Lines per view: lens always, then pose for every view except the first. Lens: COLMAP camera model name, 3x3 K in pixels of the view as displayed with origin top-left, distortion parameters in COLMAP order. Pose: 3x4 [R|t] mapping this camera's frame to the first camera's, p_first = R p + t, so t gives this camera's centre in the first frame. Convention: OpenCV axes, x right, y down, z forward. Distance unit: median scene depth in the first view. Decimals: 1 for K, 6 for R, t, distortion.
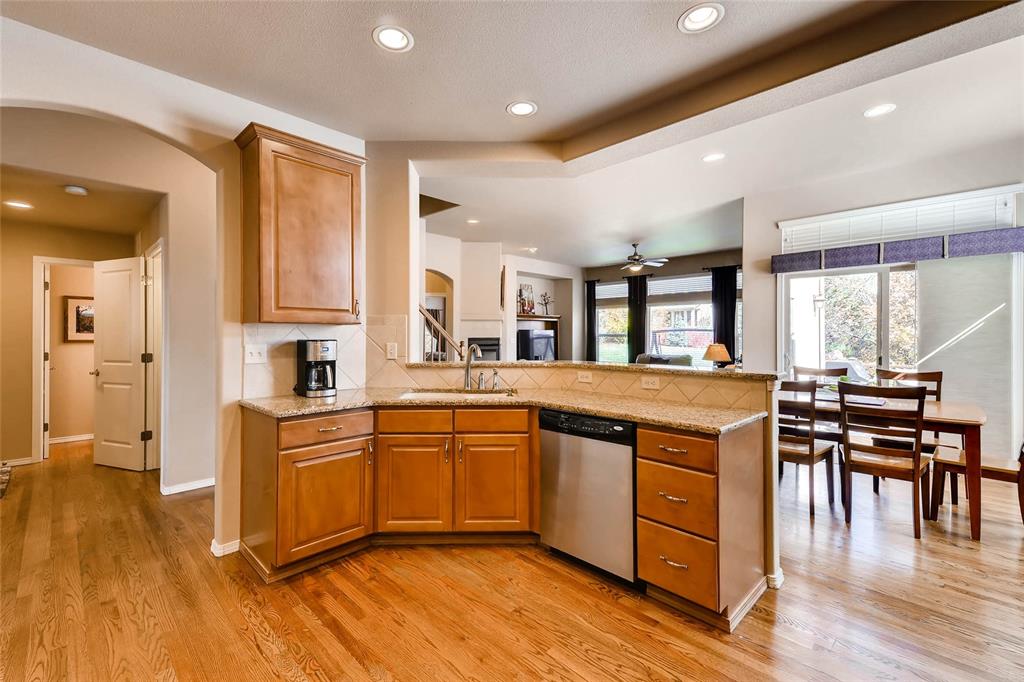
lens RADIAL K [[437.1, 0, 512.0], [0, 437.1, 336.9], [0, 0, 1]] dist [0.018912, -0.000201]
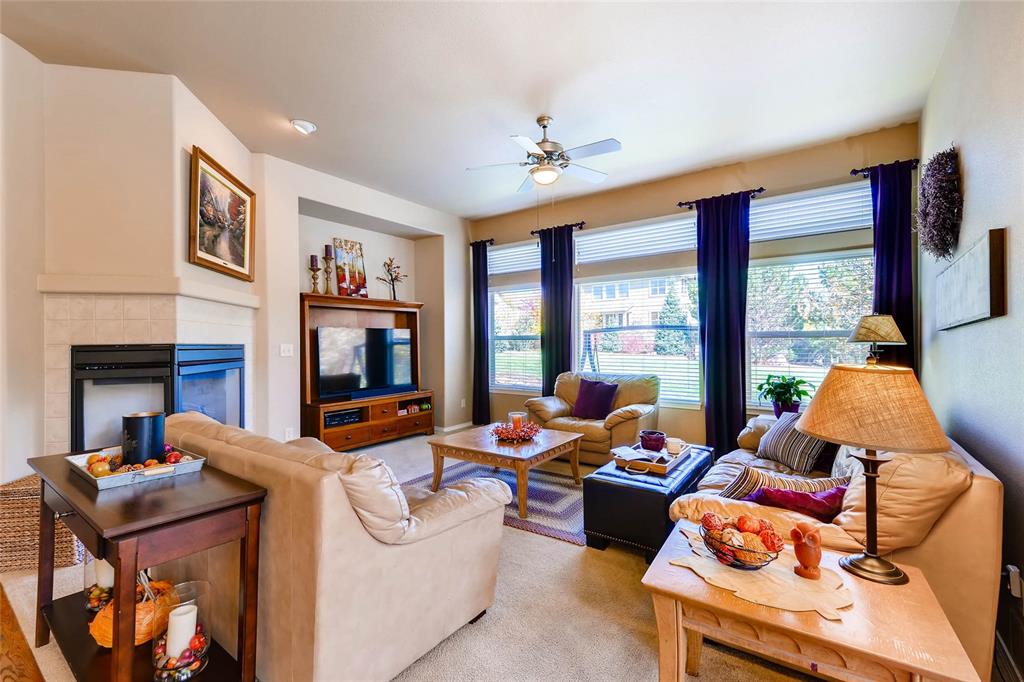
lens RADIAL K [[437.1, 0, 506.9], [0, 437.1, 340.5], [0, 0, 1]] dist [0.018912, -0.000201]
pose [[0.991196, -0.005803, 0.132274, 0.145989], [0.005921, 0.999982, -0.000501, 0.000359], [-0.132269, 0.001280, 0.991213, 0.450156]]
